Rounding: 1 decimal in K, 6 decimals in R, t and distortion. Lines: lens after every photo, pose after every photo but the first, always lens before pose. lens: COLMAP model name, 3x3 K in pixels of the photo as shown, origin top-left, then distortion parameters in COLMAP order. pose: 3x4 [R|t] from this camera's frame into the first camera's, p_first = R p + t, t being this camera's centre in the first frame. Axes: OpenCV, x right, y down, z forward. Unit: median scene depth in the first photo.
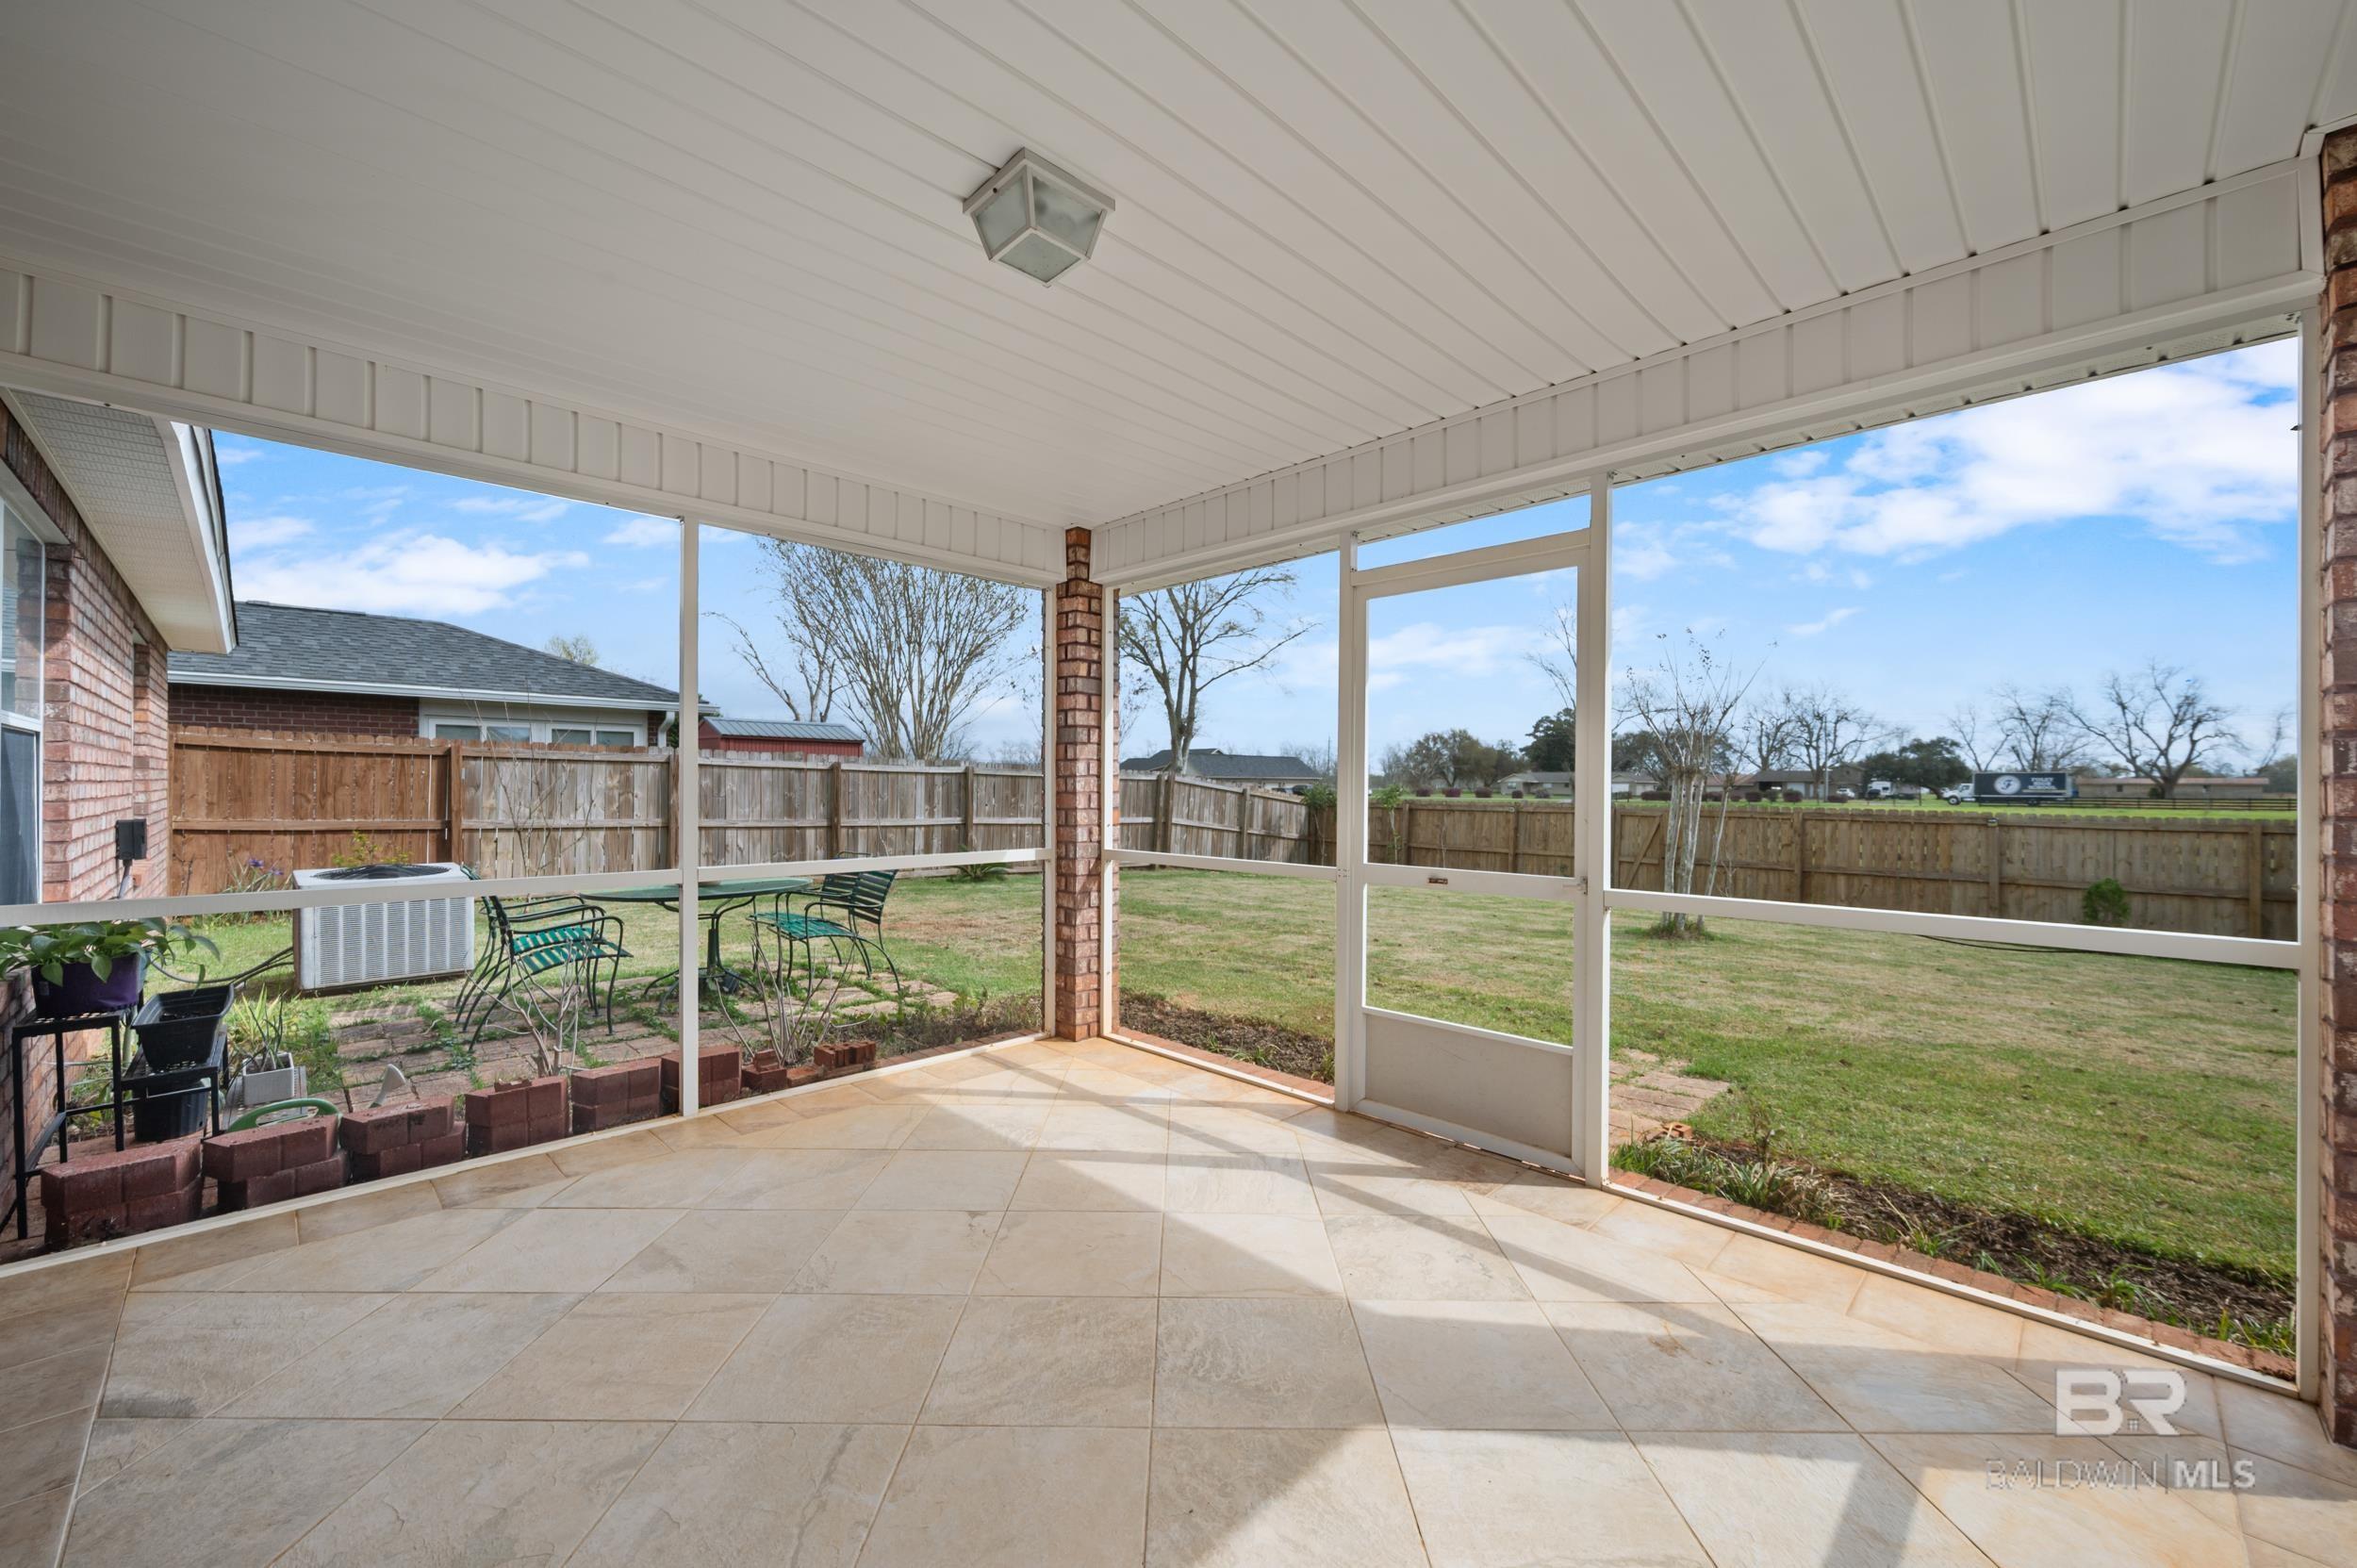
lens RADIAL K [[922.5, 0, 1196.5], [0, 922.5, 787.6], [0, 0, 1]] dist [-0.003279, -0.000510]
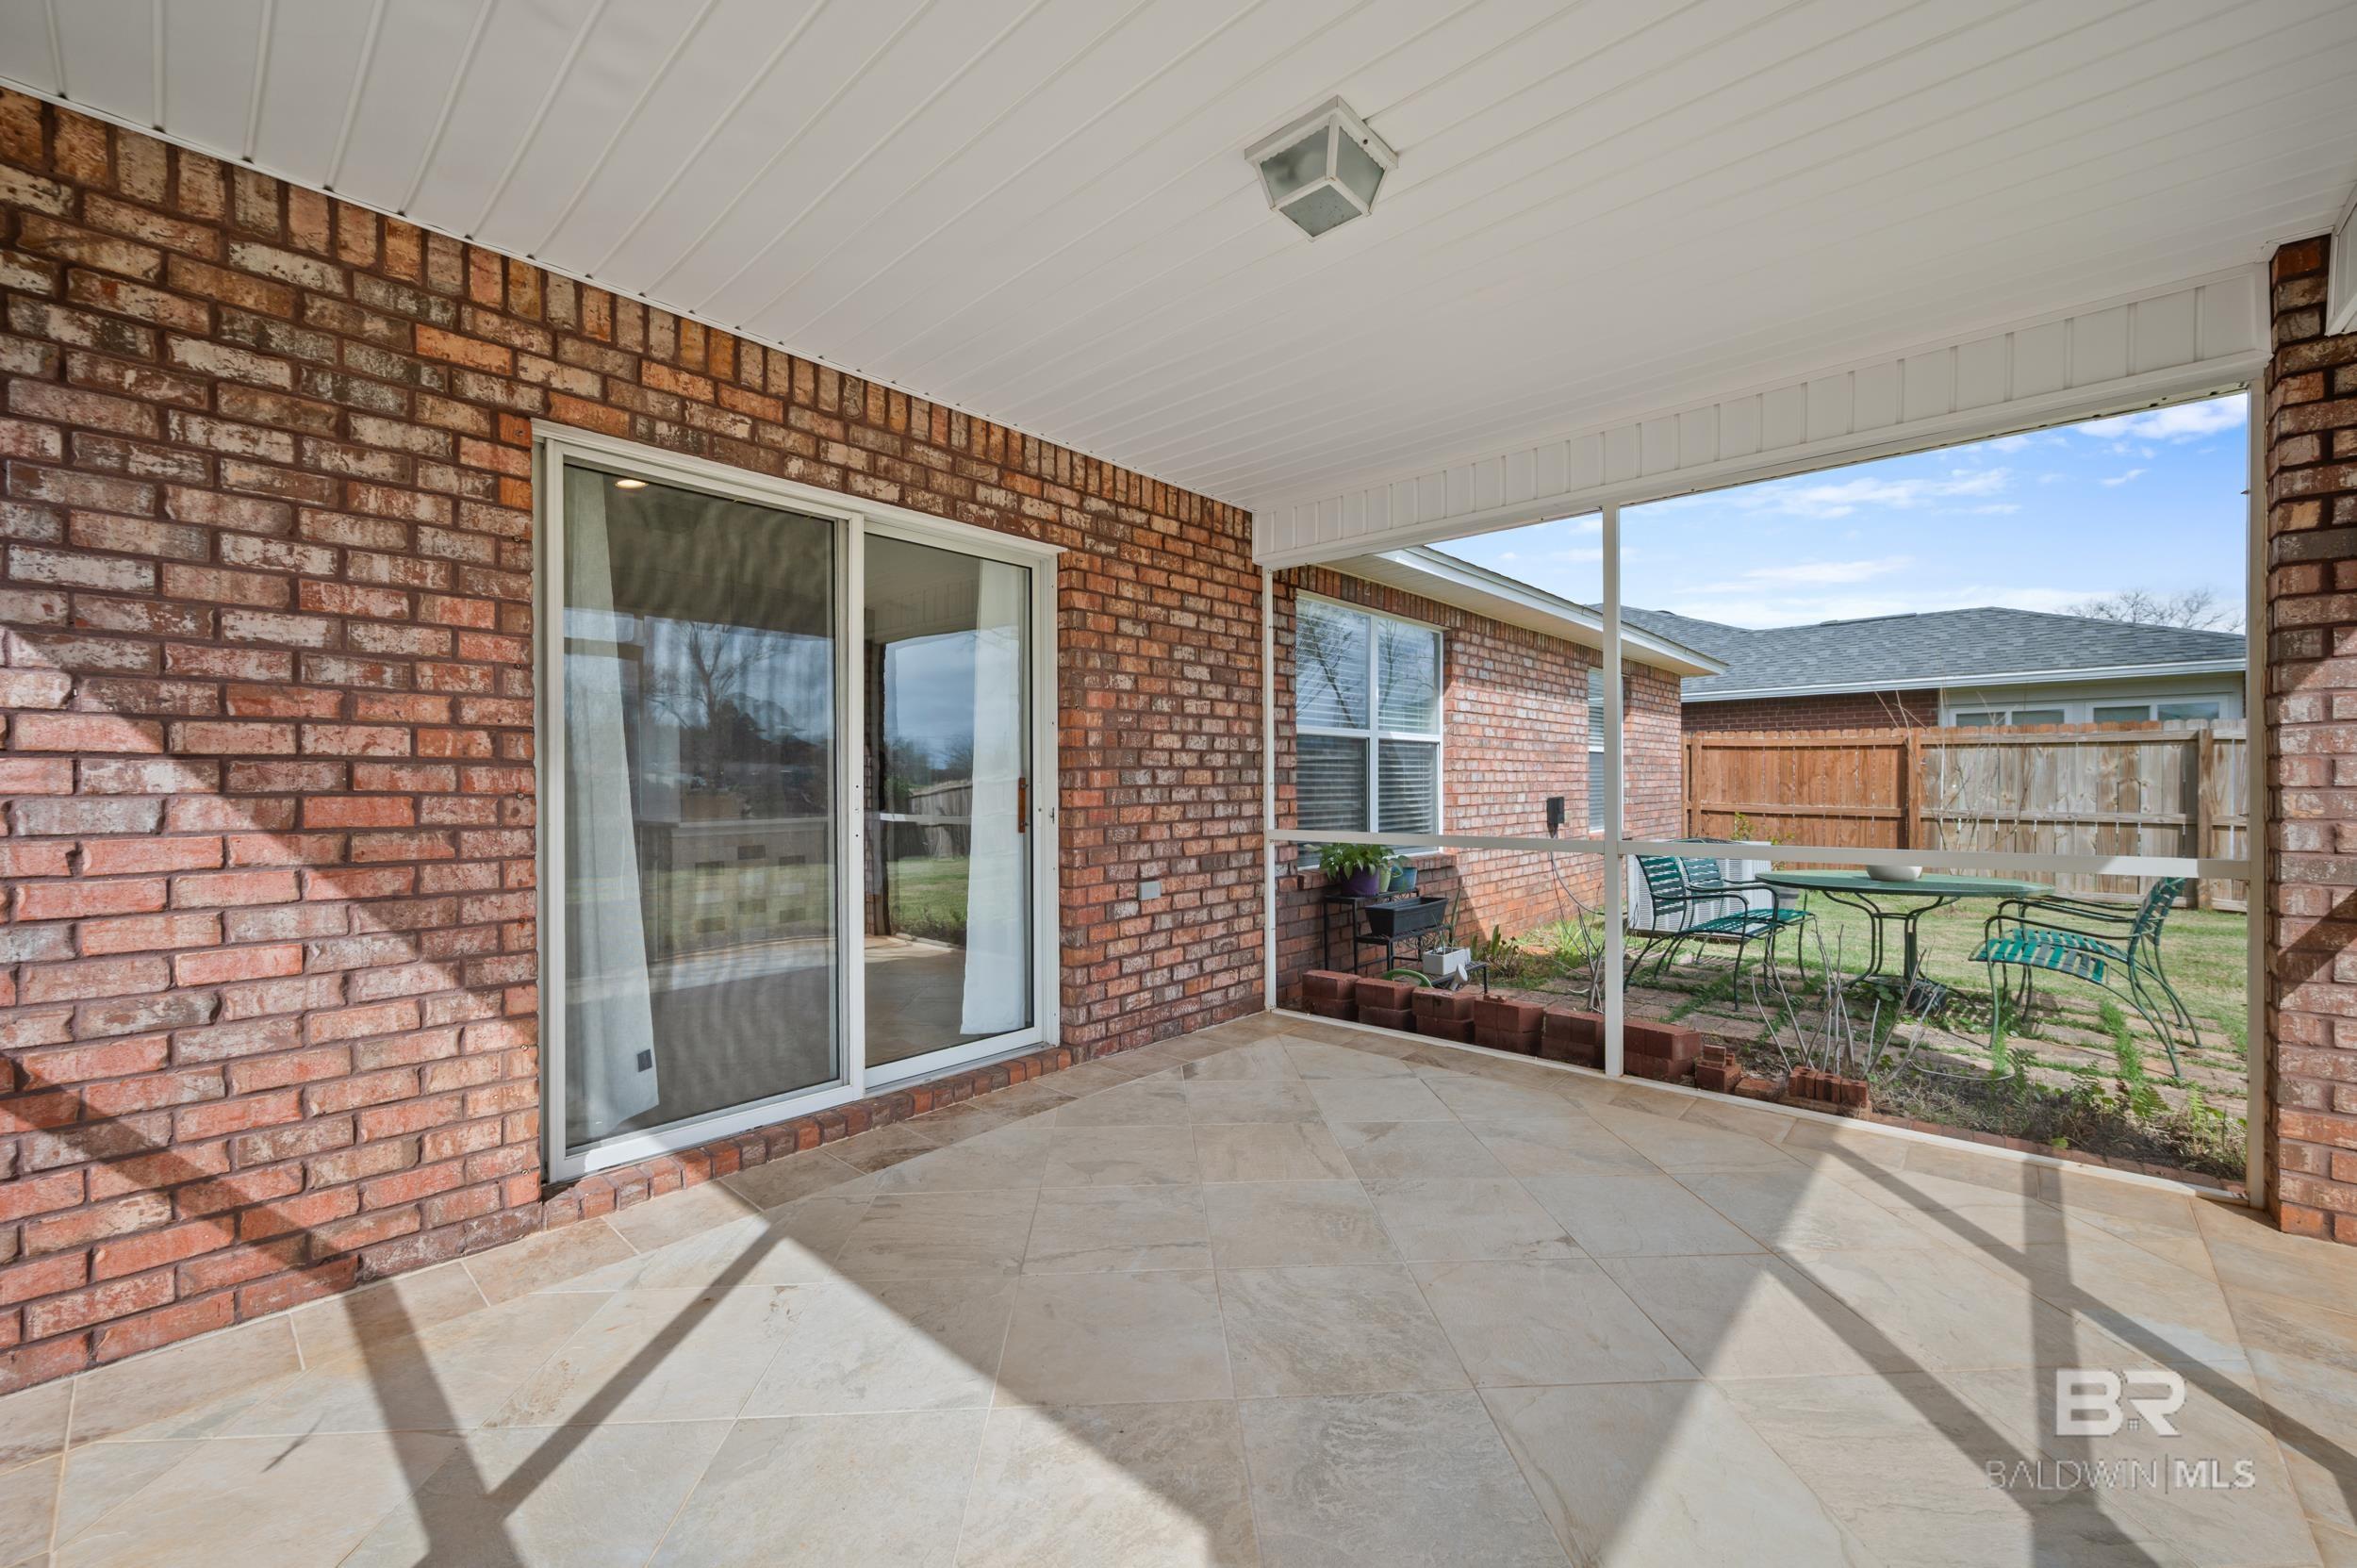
lens RADIAL K [[922.5, 0, 1184.7], [0, 922.5, 792.0], [0, 0, 1]] dist [-0.003279, -0.000510]
pose [[0.046309, 0.002325, -0.998924, 0.427937], [0.007705, 0.999967, 0.002685, 0.022734], [0.998897, -0.007821, 0.046290, 0.420501]]
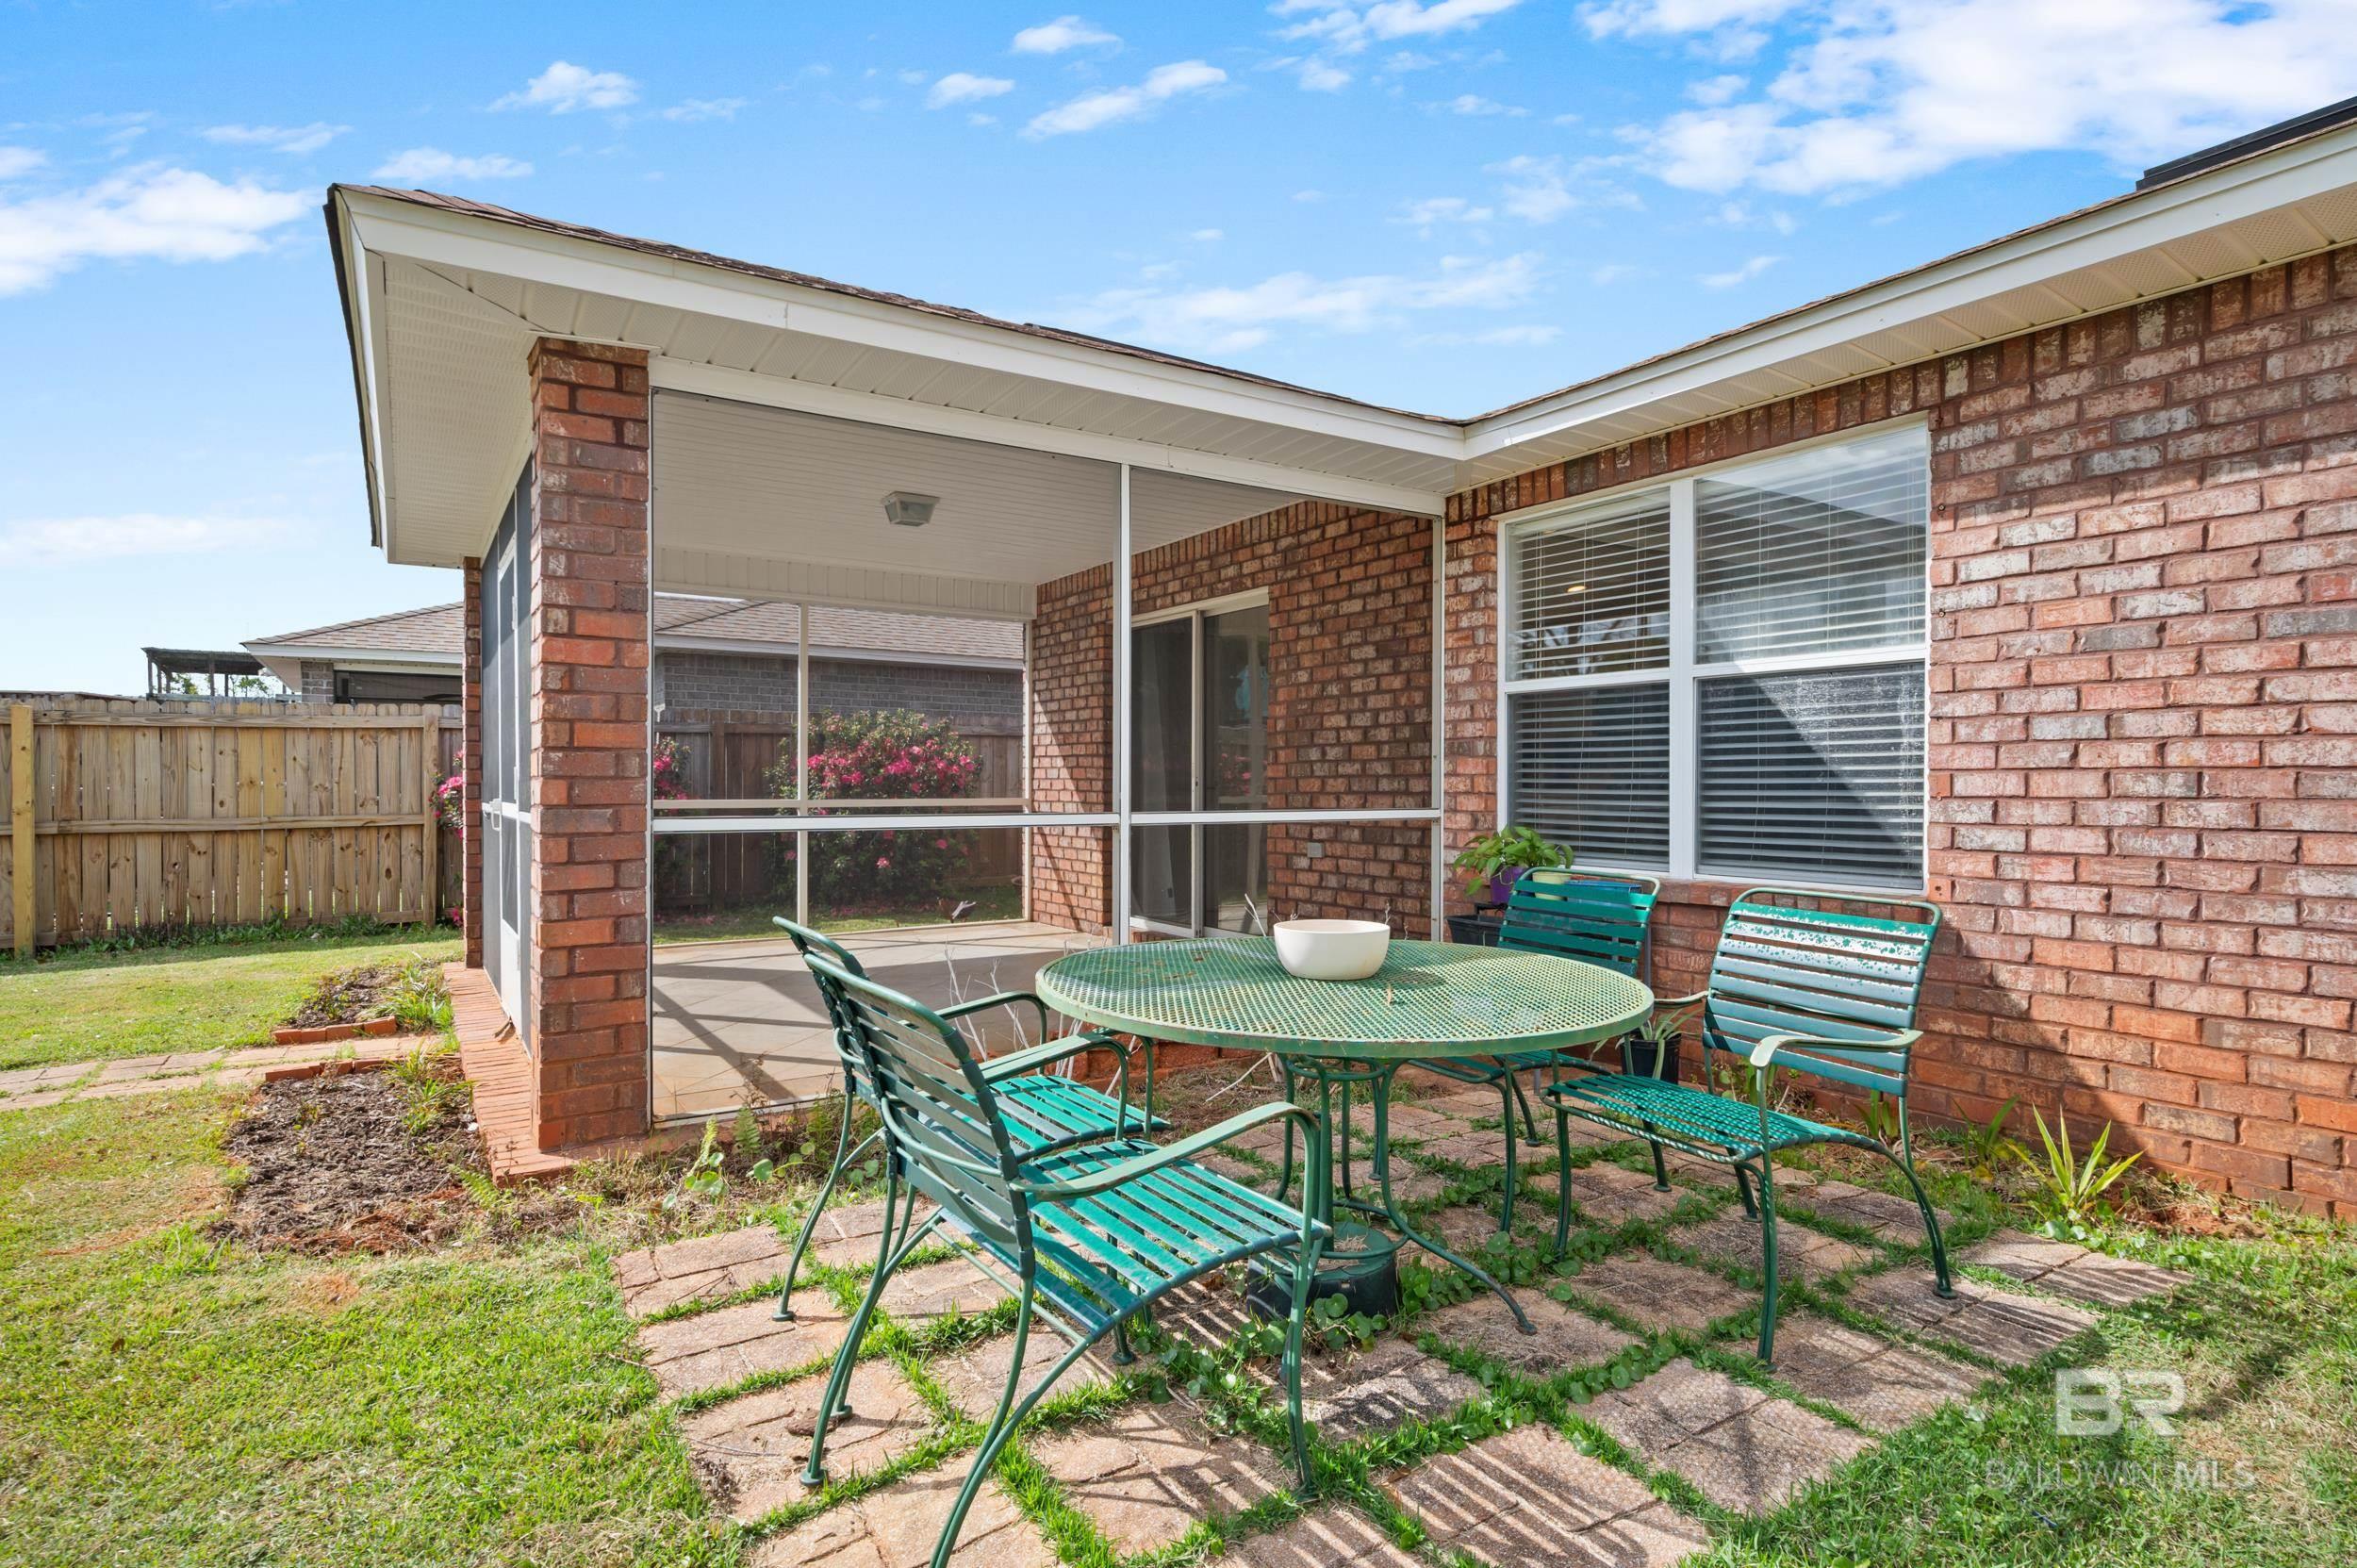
lens RADIAL K [[1220.0, 0, 1185.6], [0, 1220.0, 793.7], [0, 0, 1]] dist [0.001600, 0.000153]
pose [[-0.976908, -0.008419, 0.213493, -0.812785], [-0.006658, 0.999938, 0.008970, 0.048604], [-0.213555, 0.007342, -0.976903, 2.073907]]
